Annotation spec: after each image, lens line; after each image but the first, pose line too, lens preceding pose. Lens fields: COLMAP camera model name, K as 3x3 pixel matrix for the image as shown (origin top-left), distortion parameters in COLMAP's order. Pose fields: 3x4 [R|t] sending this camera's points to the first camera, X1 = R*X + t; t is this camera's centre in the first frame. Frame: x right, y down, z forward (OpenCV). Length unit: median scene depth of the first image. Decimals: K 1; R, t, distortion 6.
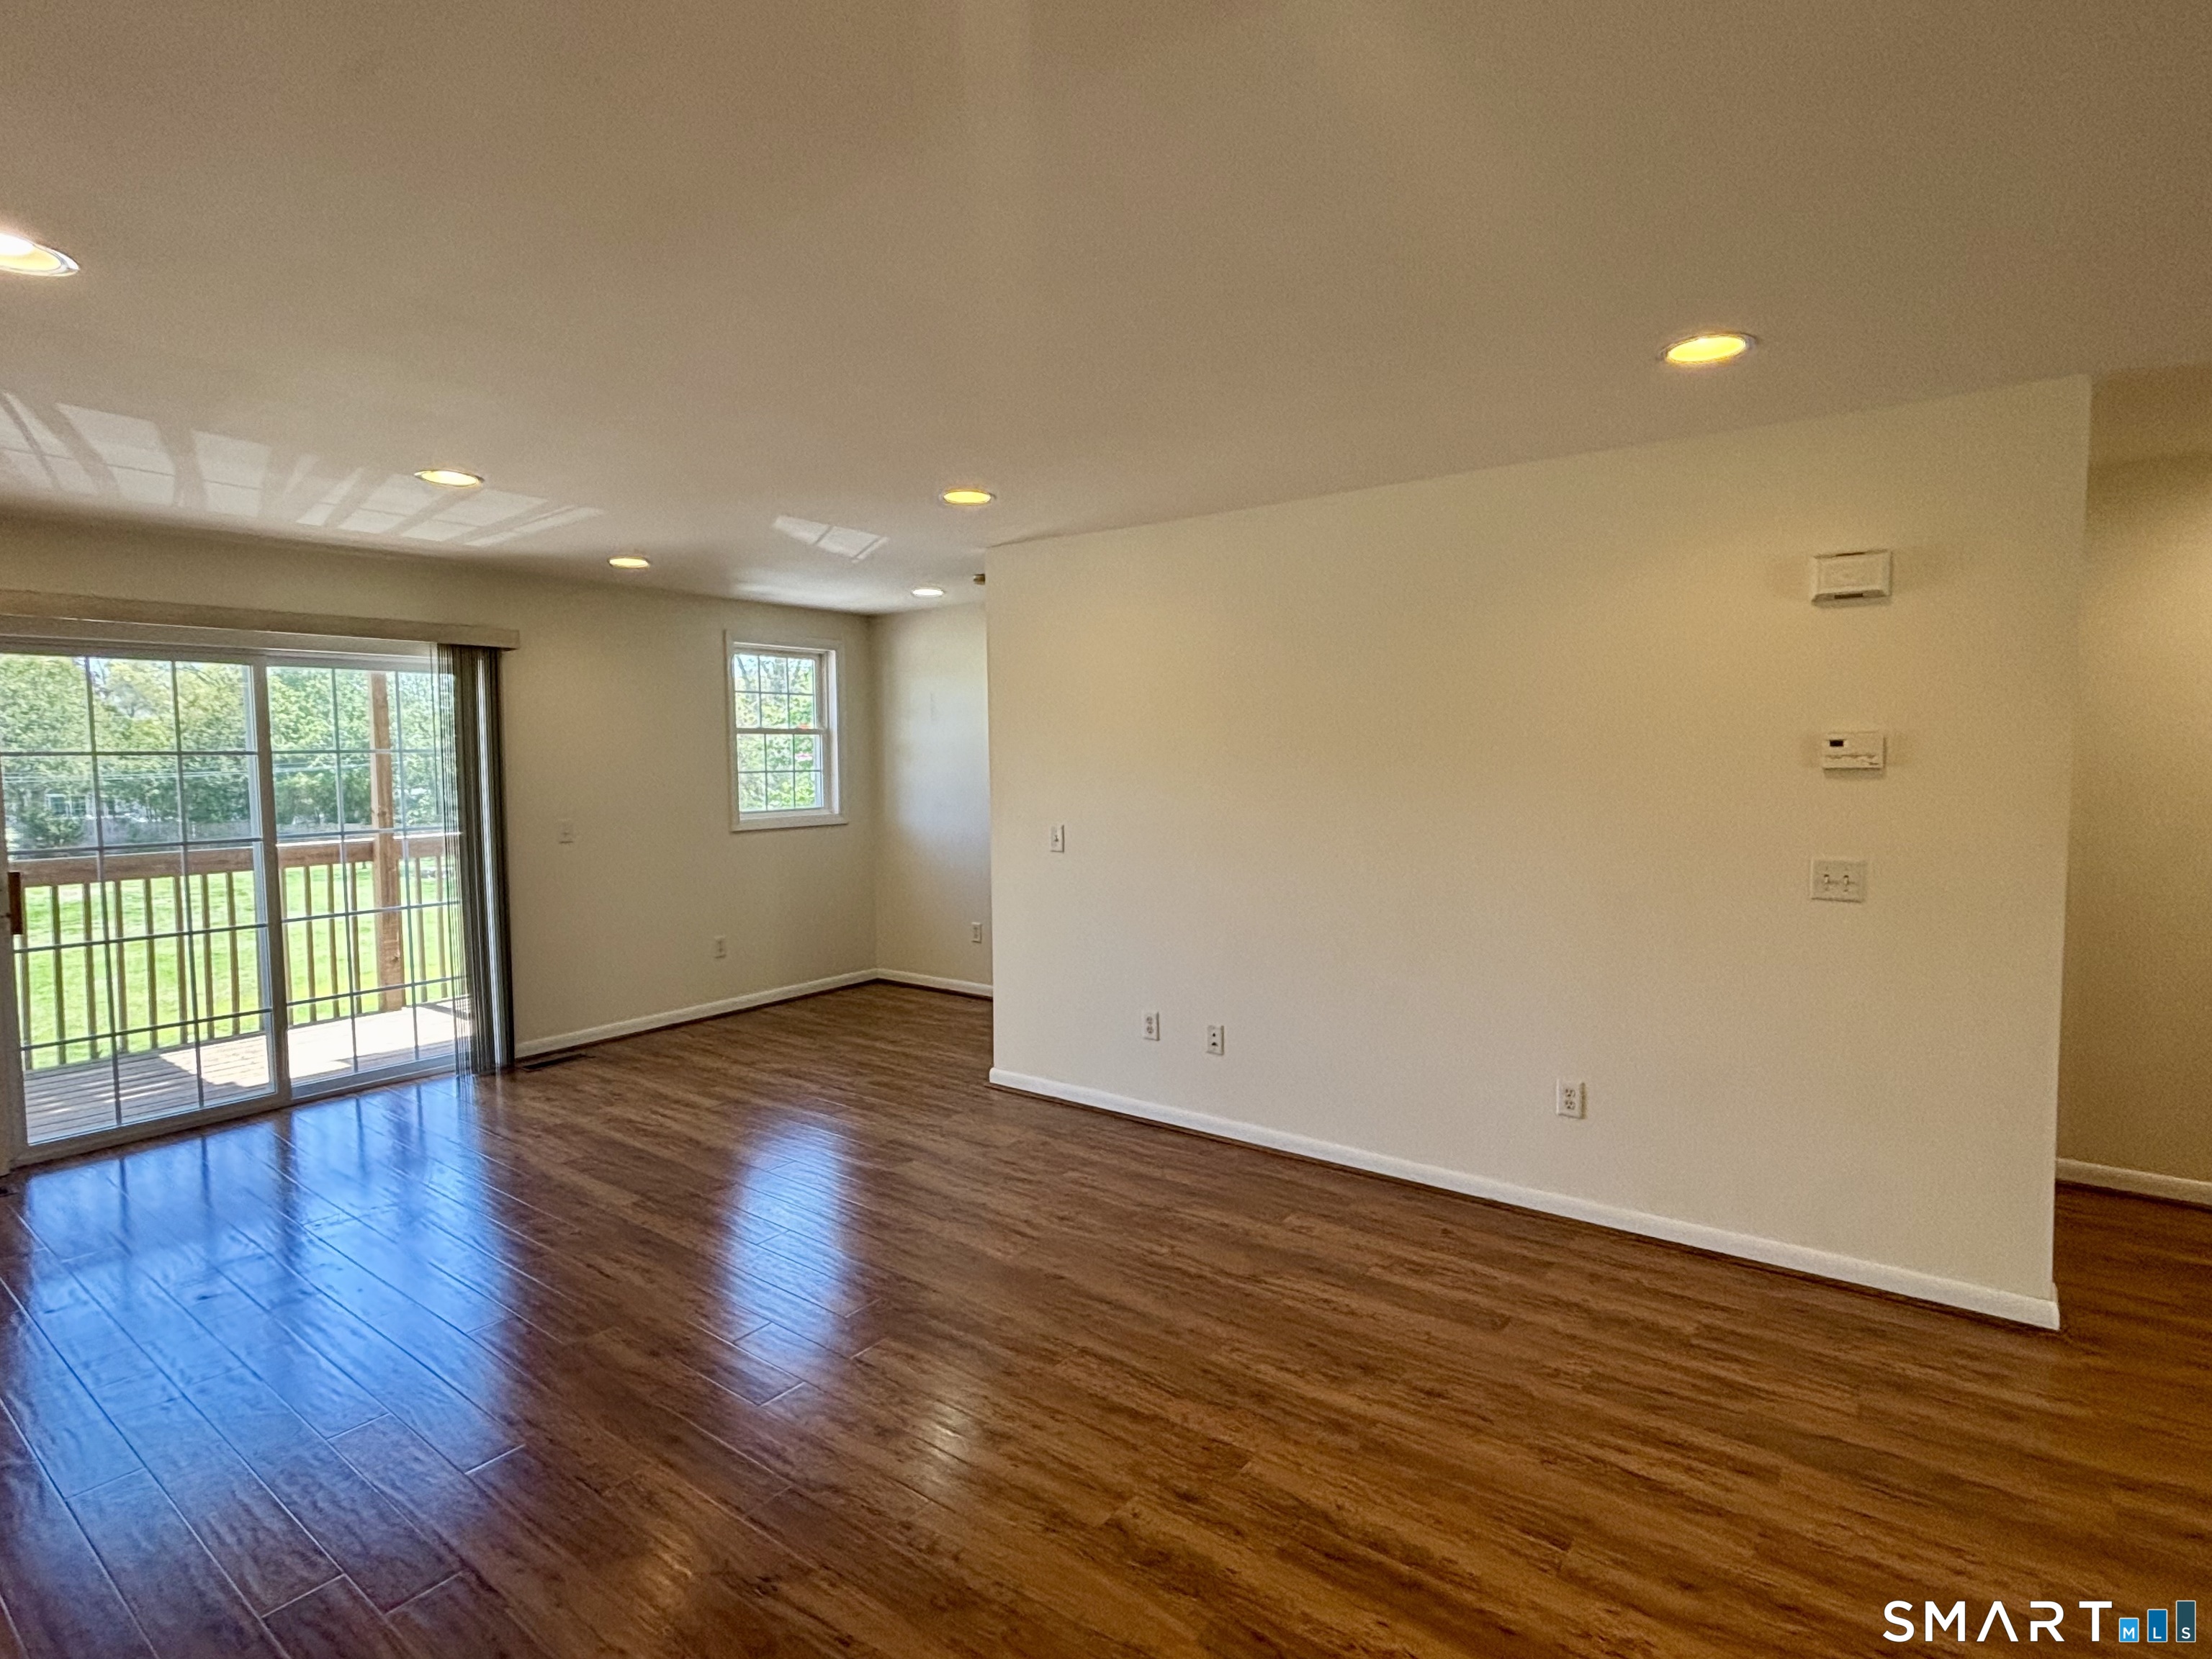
lens RADIAL K [[1120.6, 0, 1093.2], [0, 1120.6, 806.2], [0, 0, 1]] dist [-0.003623, -0.000586]
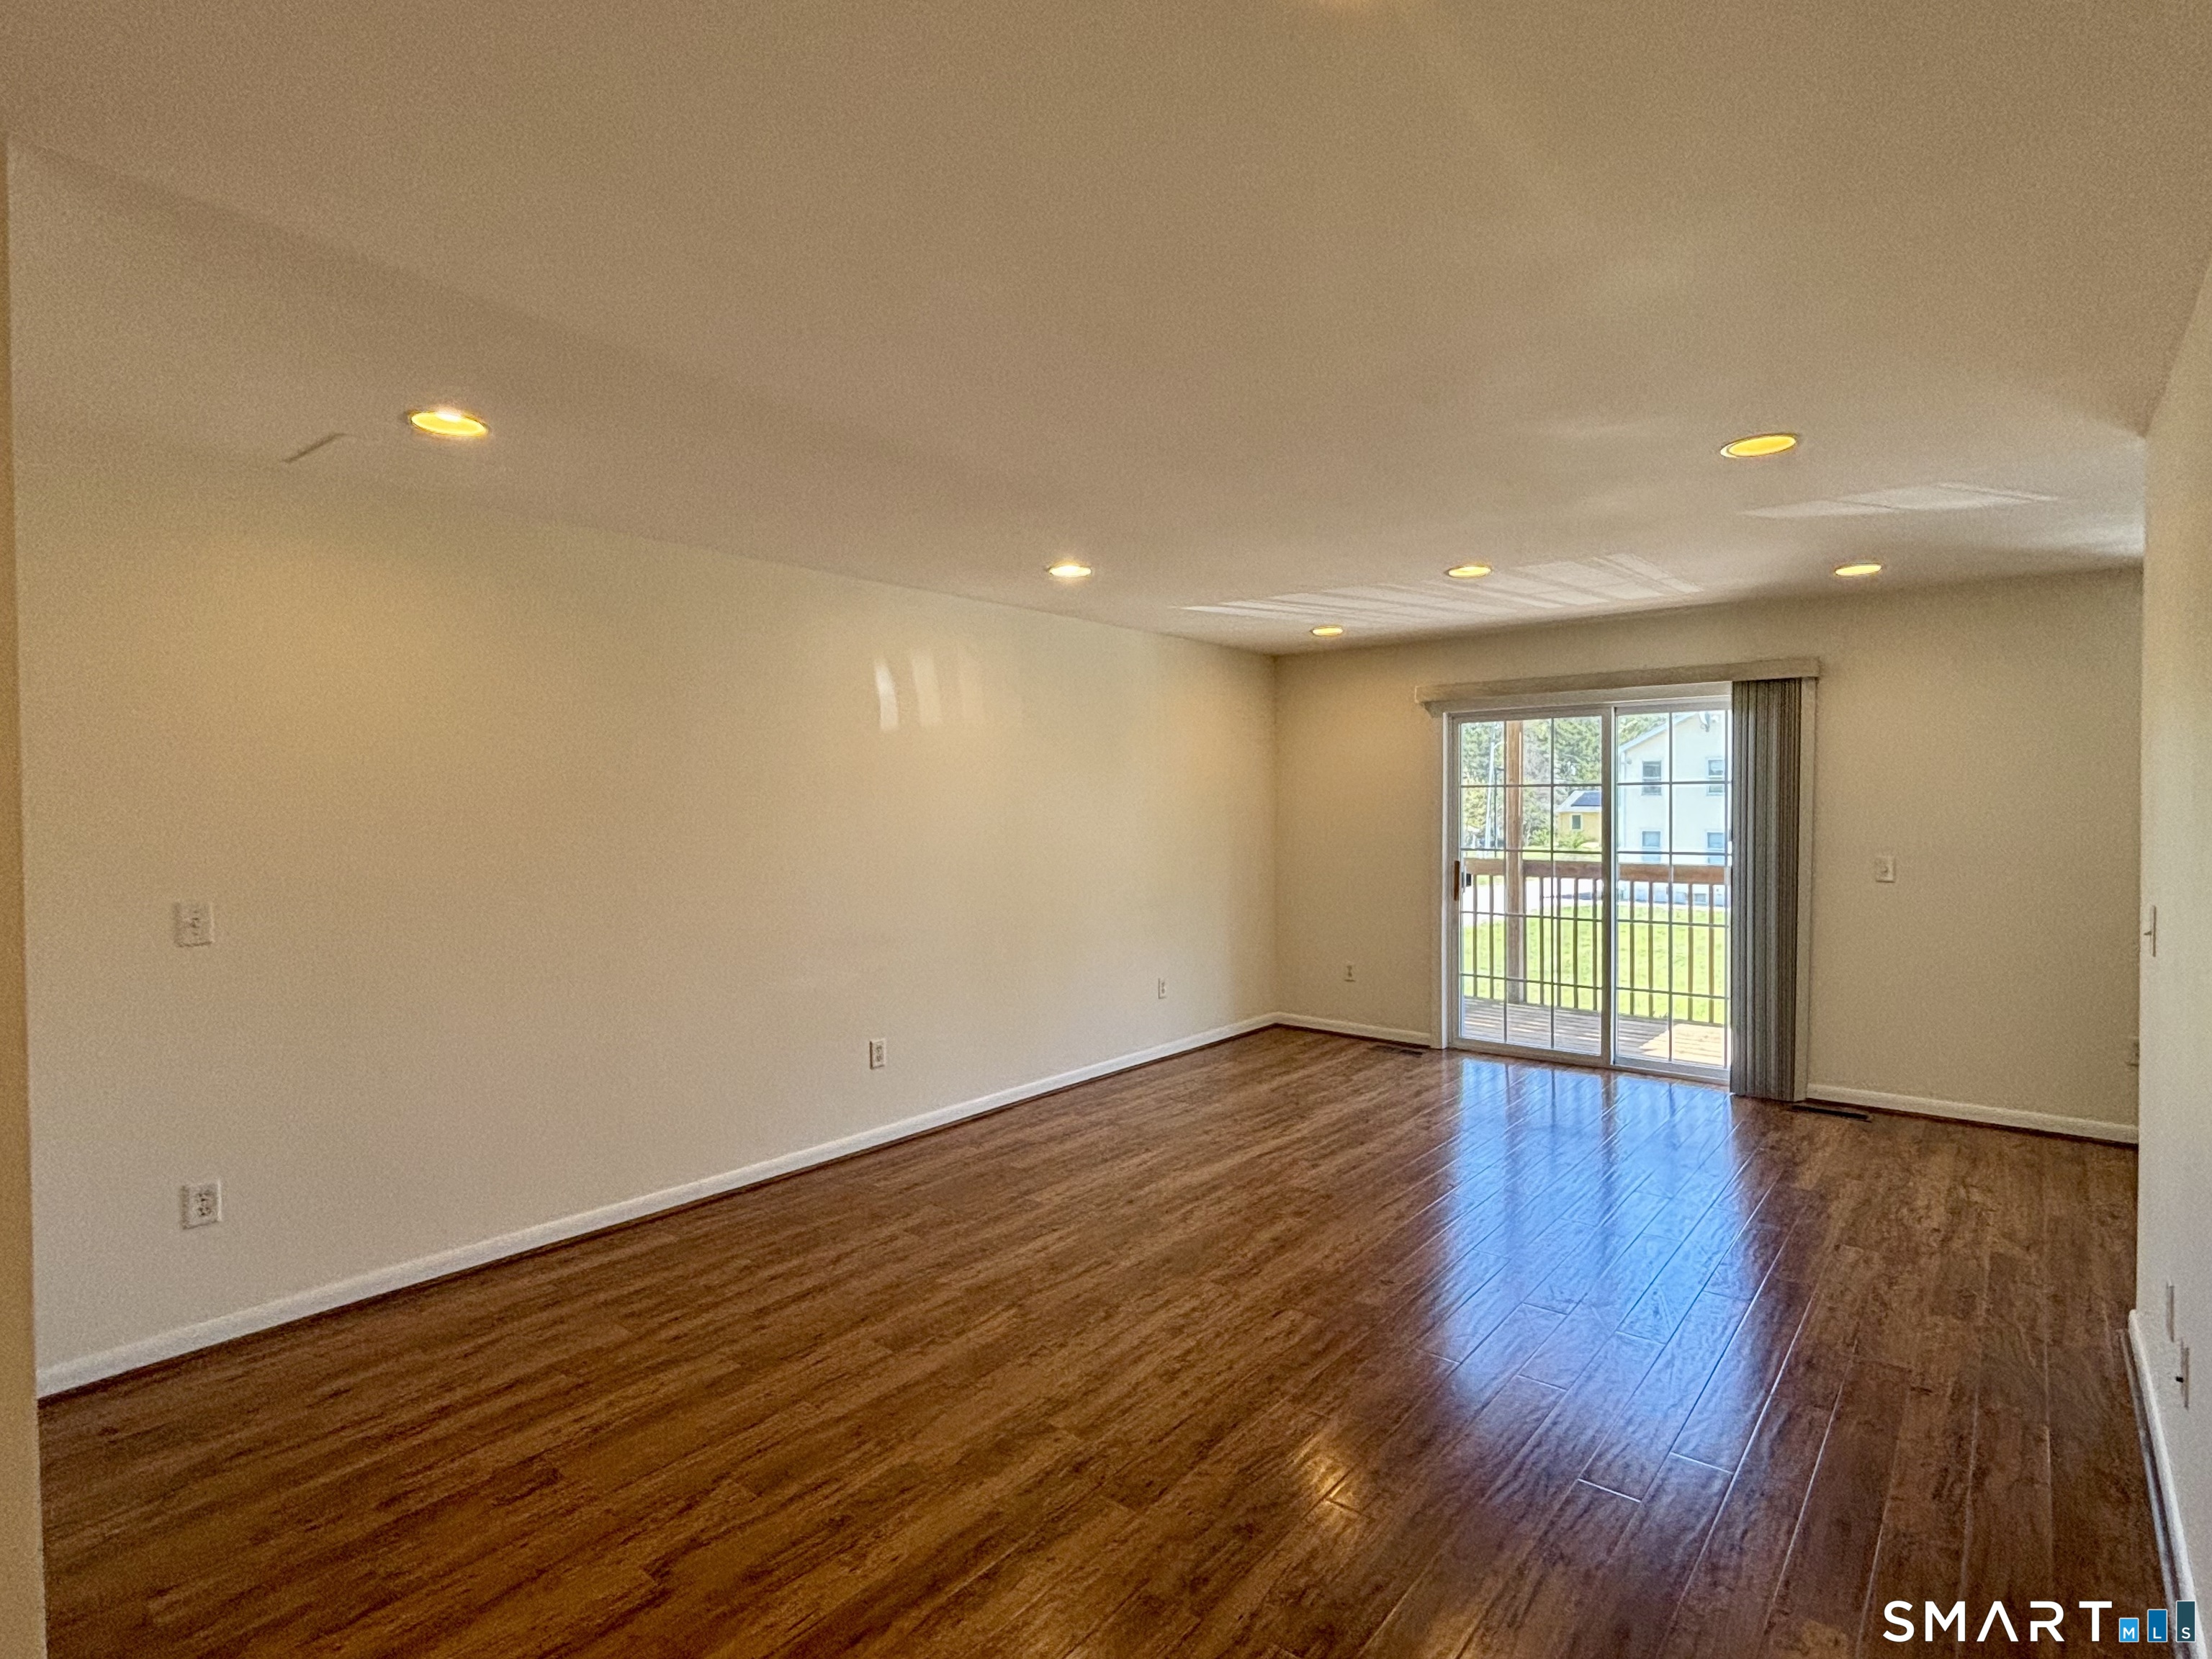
lens RADIAL K [[1120.6, 0, 1117.8], [0, 1120.6, 814.4], [0, 0, 1]] dist [-0.003623, -0.000586]
pose [[-0.027822, 0.024264, -0.999318, 0.547538], [-0.044299, 0.998693, 0.025482, -0.022395], [0.998631, 0.044977, -0.026711, 0.491515]]
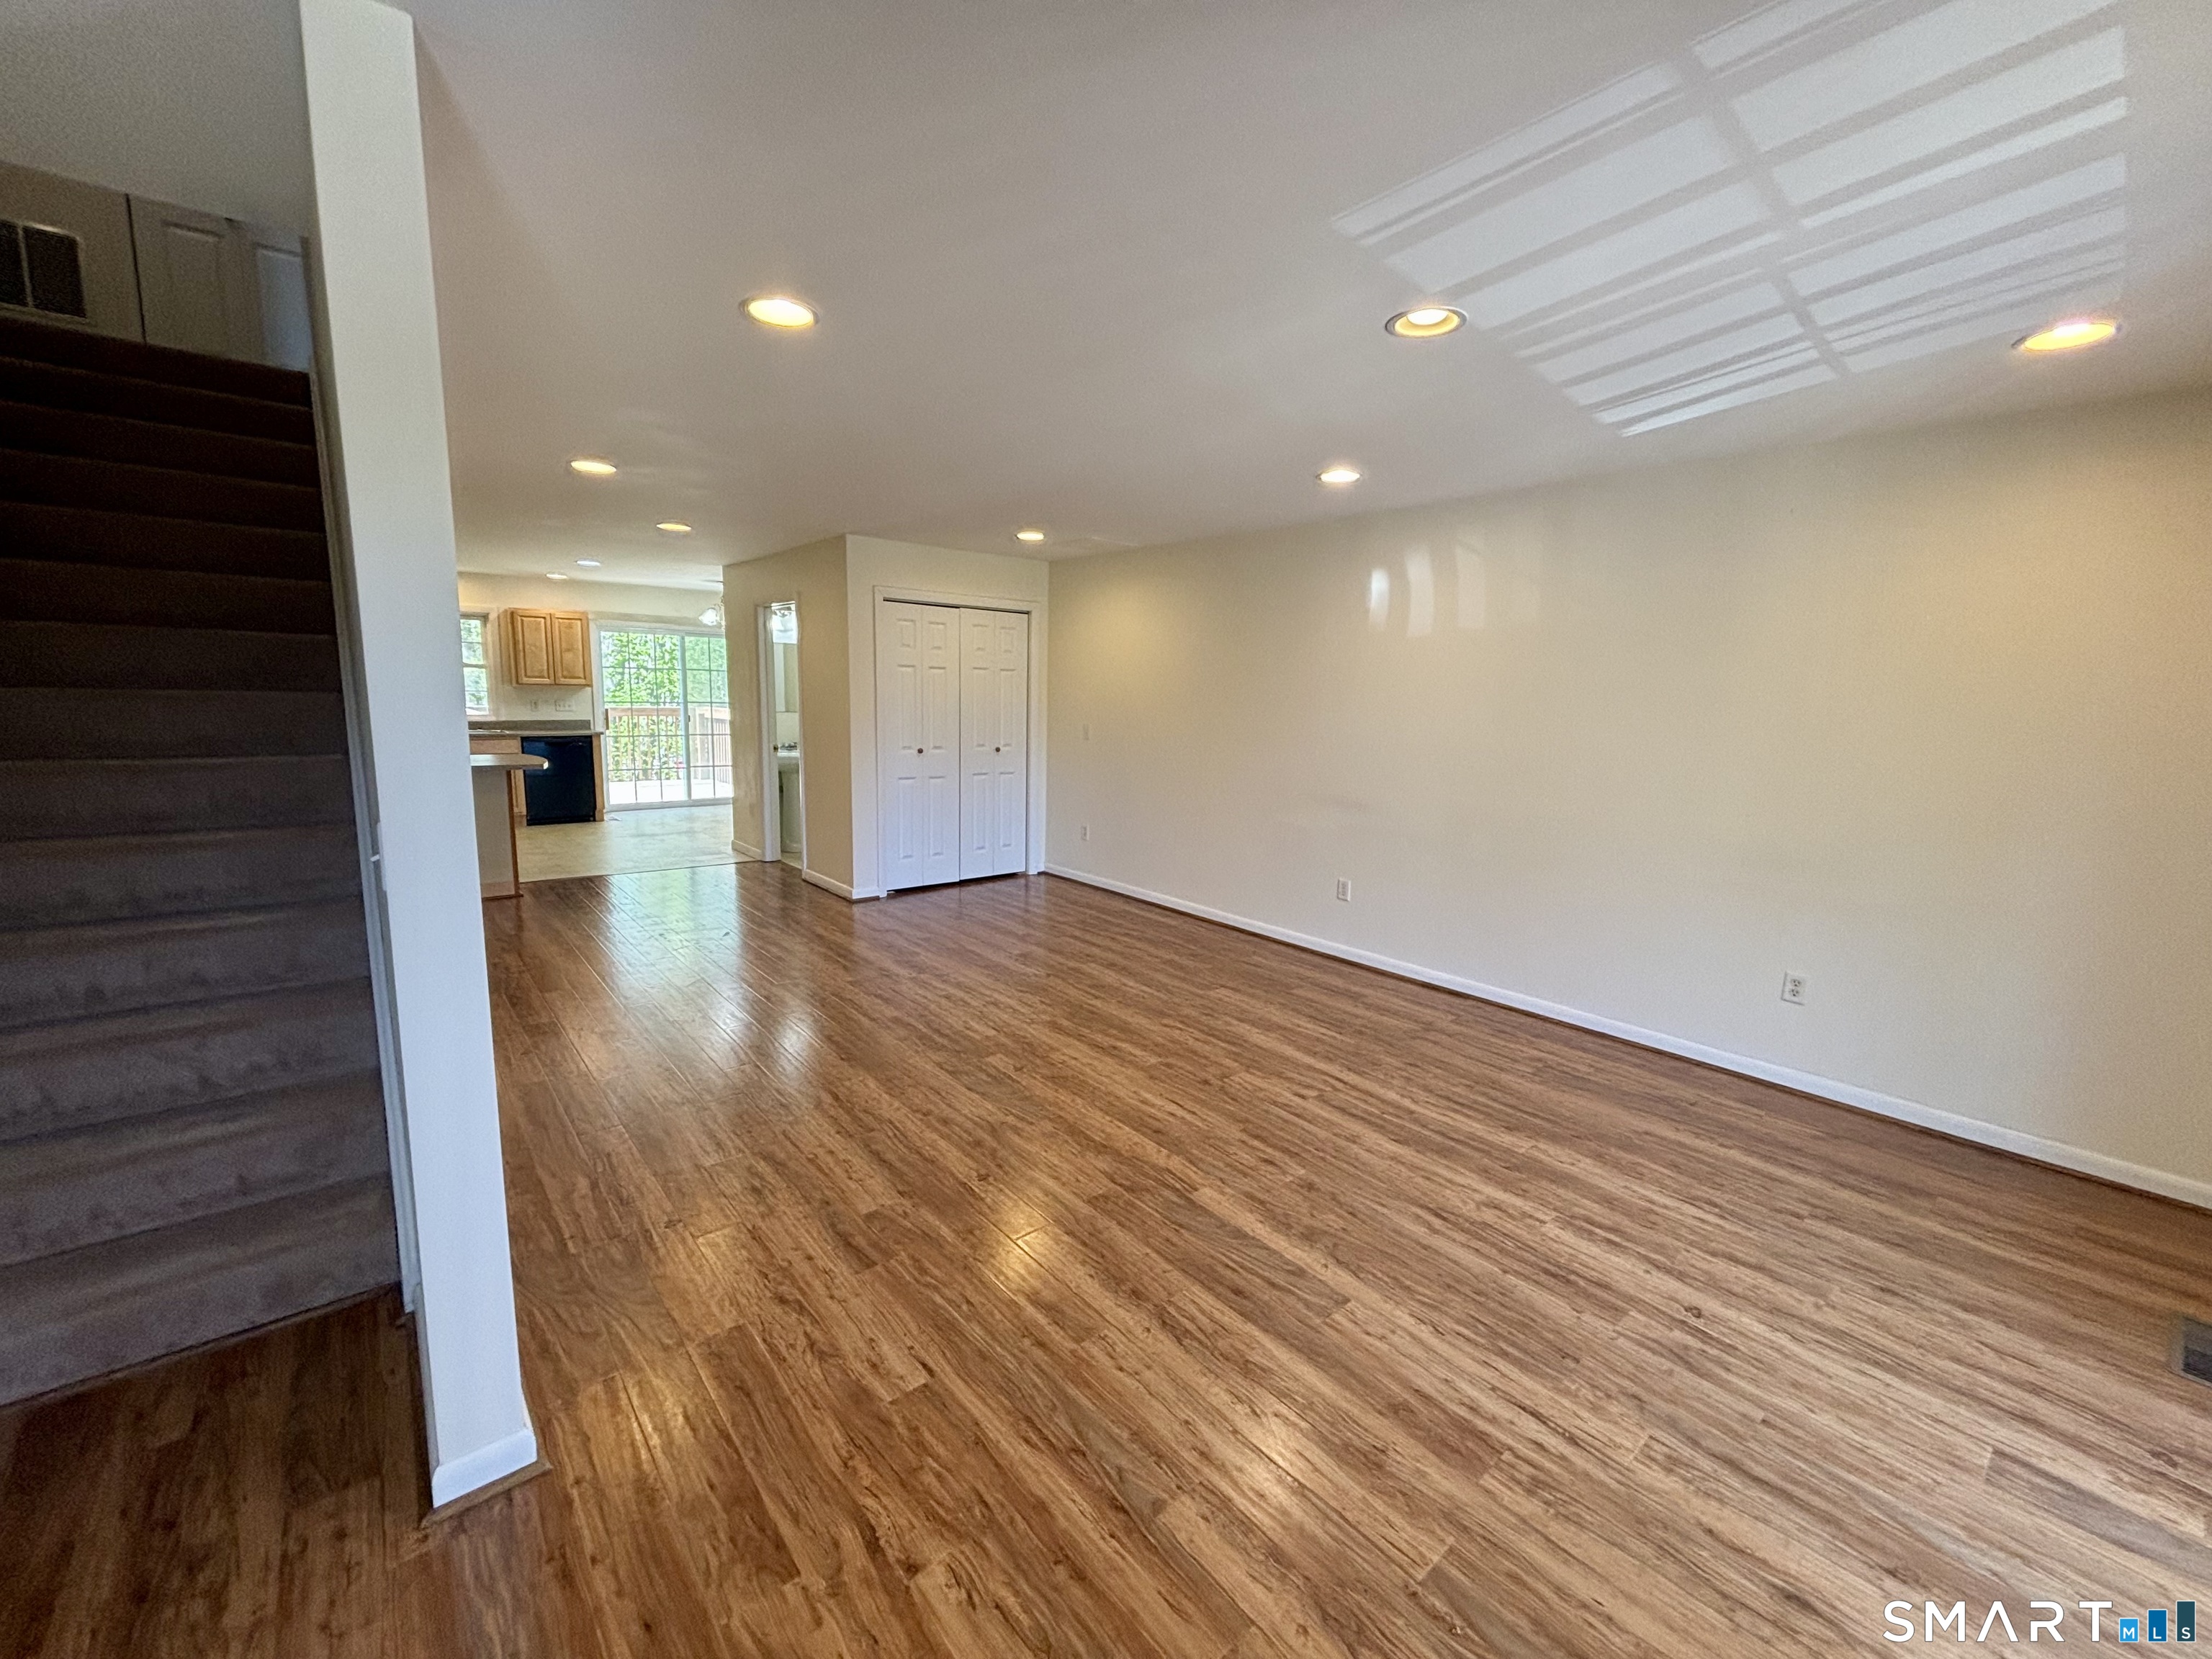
lens RADIAL K [[893.2, 0, 1107.2], [0, 893.2, 827.4], [0, 0, 1]] dist [0.002404, -0.000151]
pose [[-0.977435, -0.049676, 0.205312, -0.376592], [-0.007532, 0.979533, 0.201145, -0.054153], [-0.211102, 0.195060, -0.957804, 1.303172]]
